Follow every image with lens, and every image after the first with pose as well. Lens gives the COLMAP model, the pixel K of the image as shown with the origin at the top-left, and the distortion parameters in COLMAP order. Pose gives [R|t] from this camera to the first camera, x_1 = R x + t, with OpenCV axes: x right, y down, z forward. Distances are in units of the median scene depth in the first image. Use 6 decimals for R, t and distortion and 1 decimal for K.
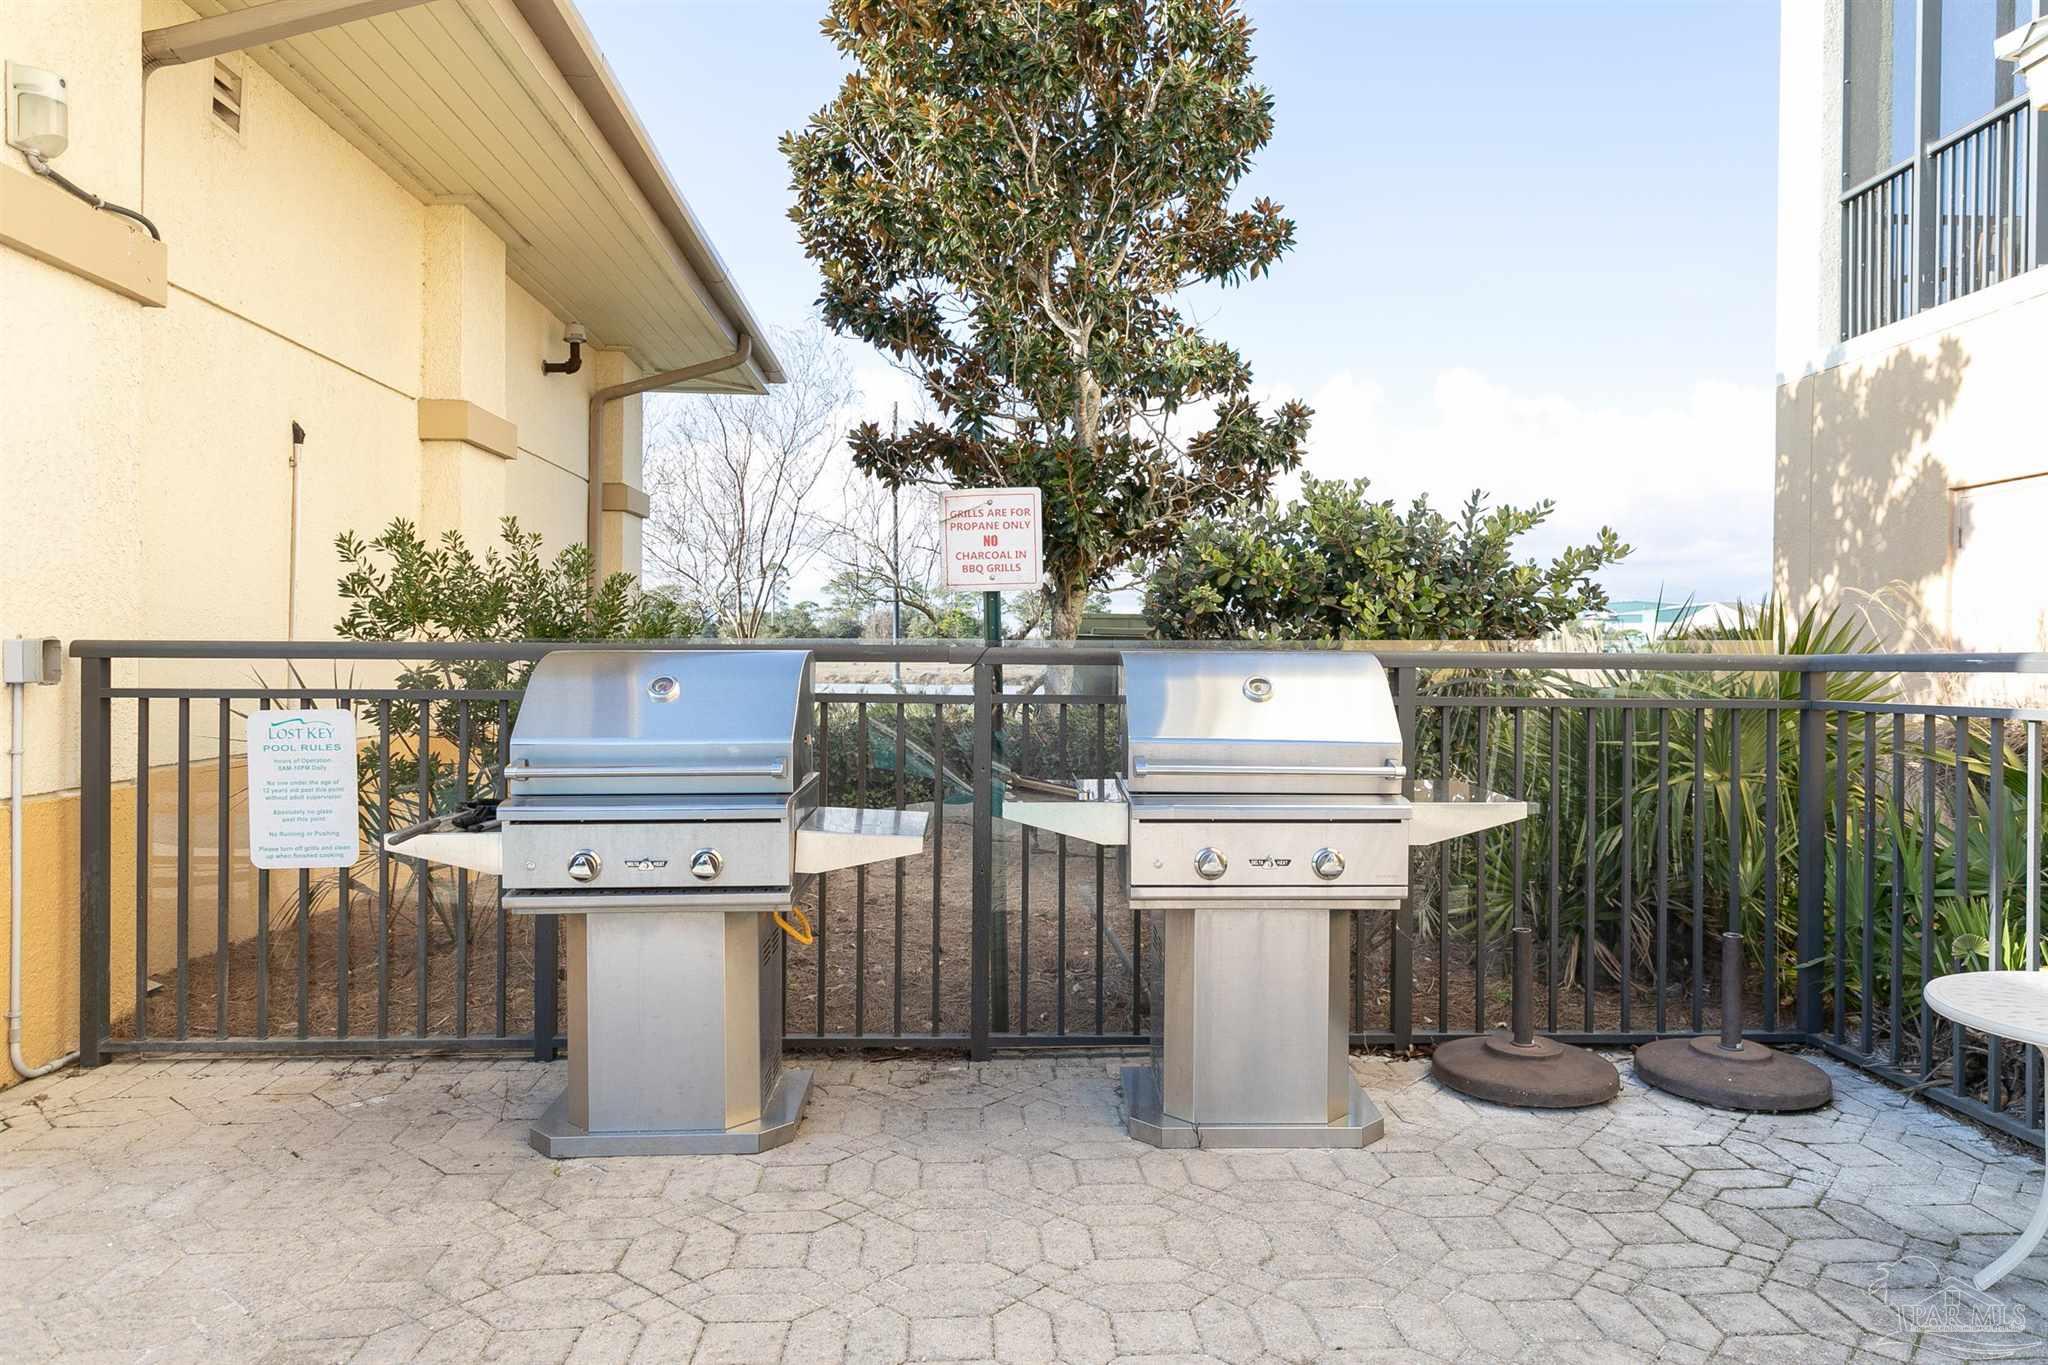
lens RADIAL K [[1308.4, 0, 1024.0], [0, 1308.4, 682.5], [0, 0, 1]] dist [-0.006306, -0.001790]
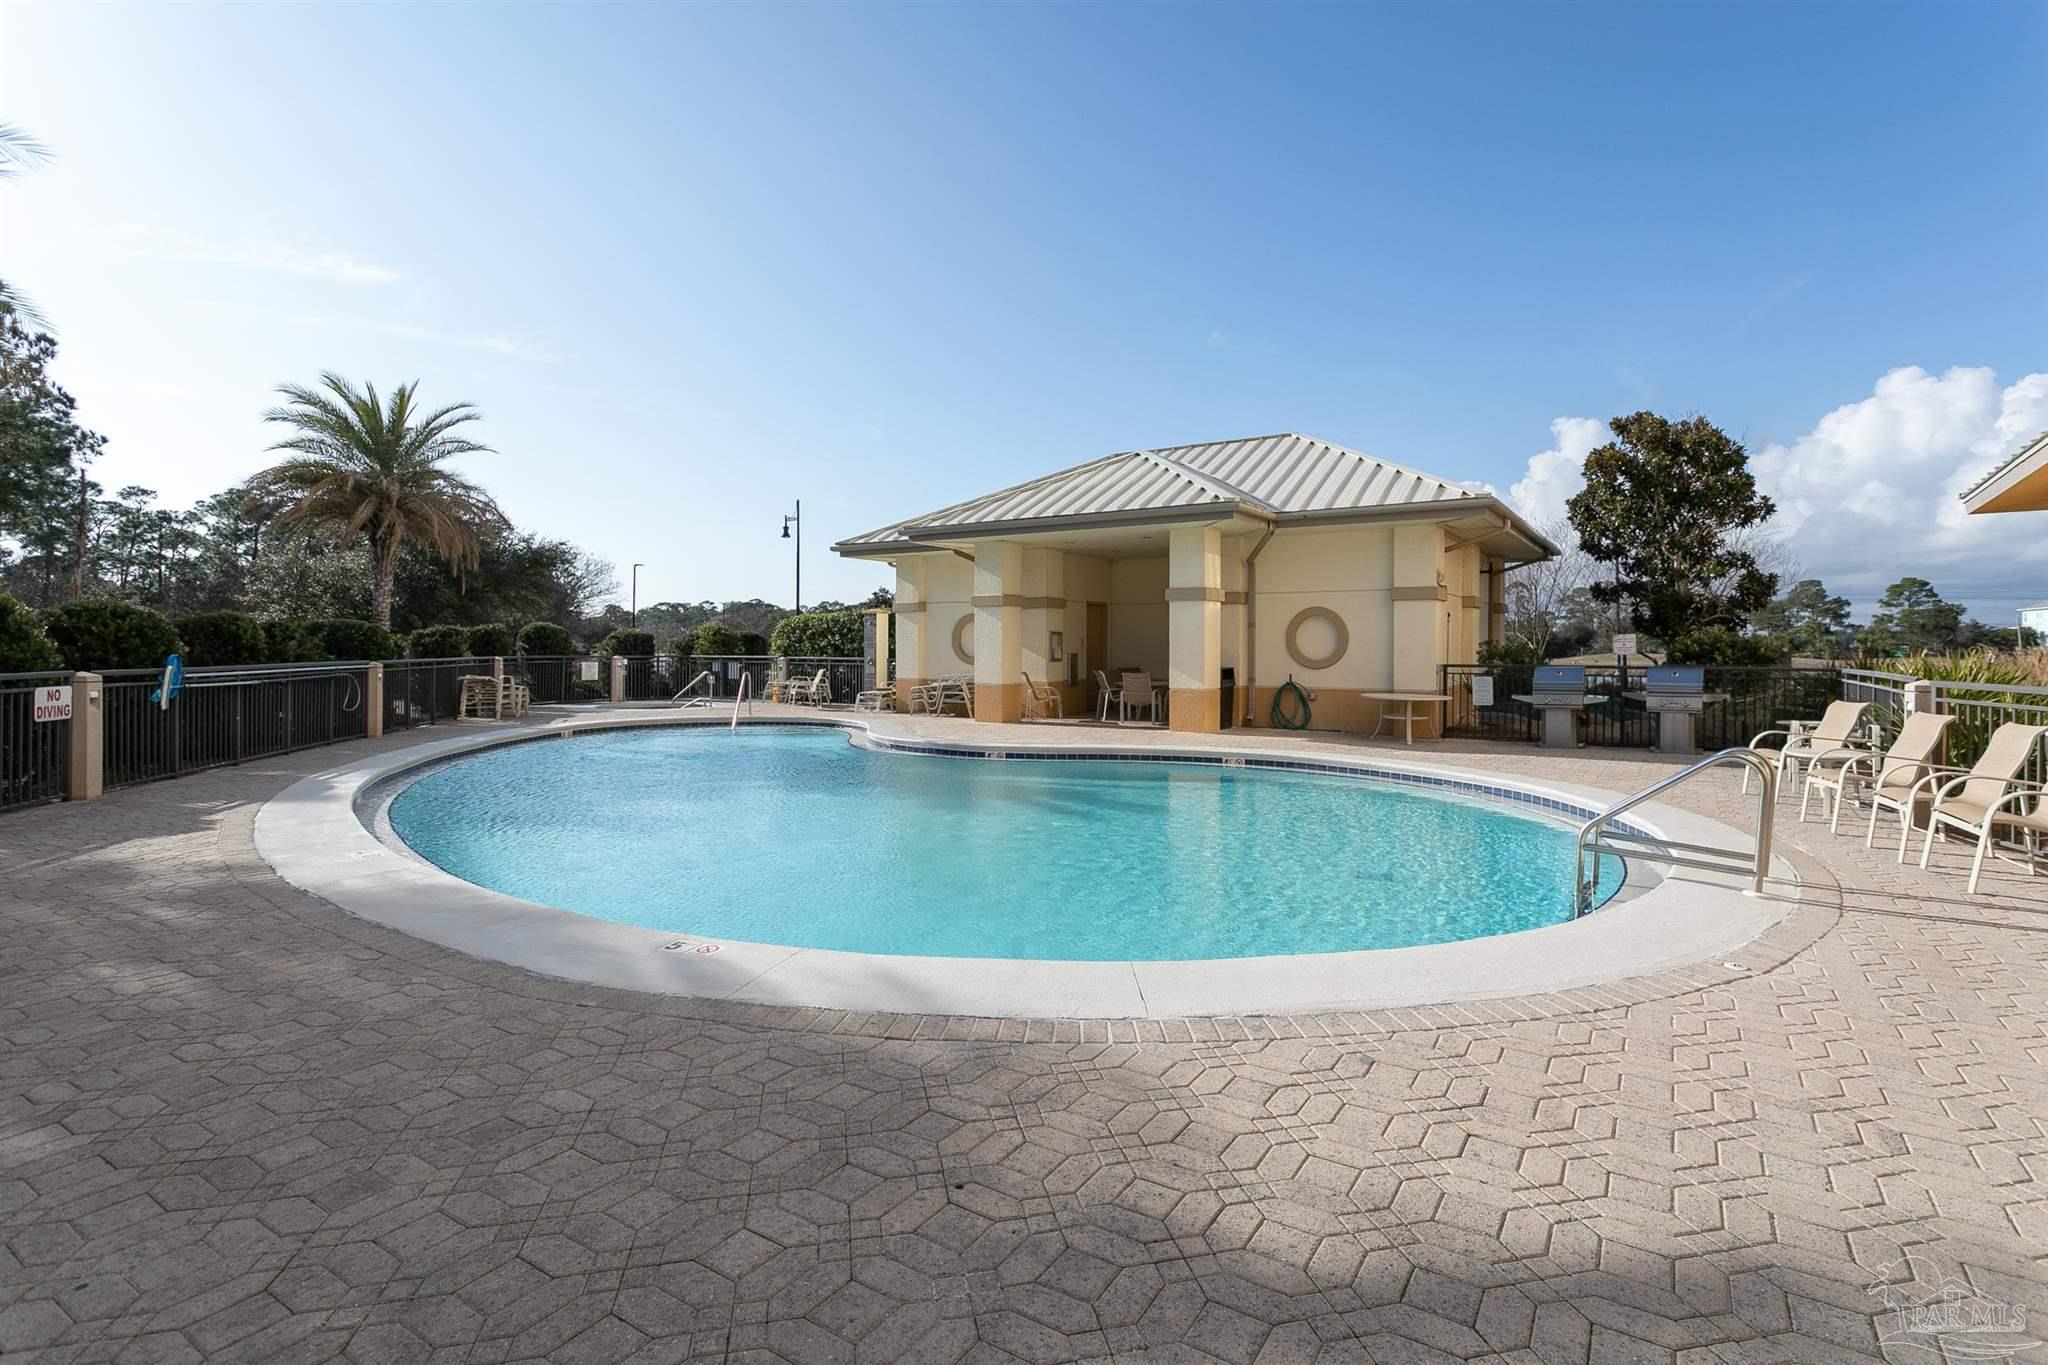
lens RADIAL K [[992.8, 0, 1051.7], [0, 992.8, 653.9], [0, 0, 1]] dist [-0.000920, -0.000254]
pose [[0.812045, -0.003448, -0.583585, 0.200932], [-0.008801, 0.999796, -0.018154, 0.007841], [0.583529, 0.019878, 0.811849, -1.640101]]
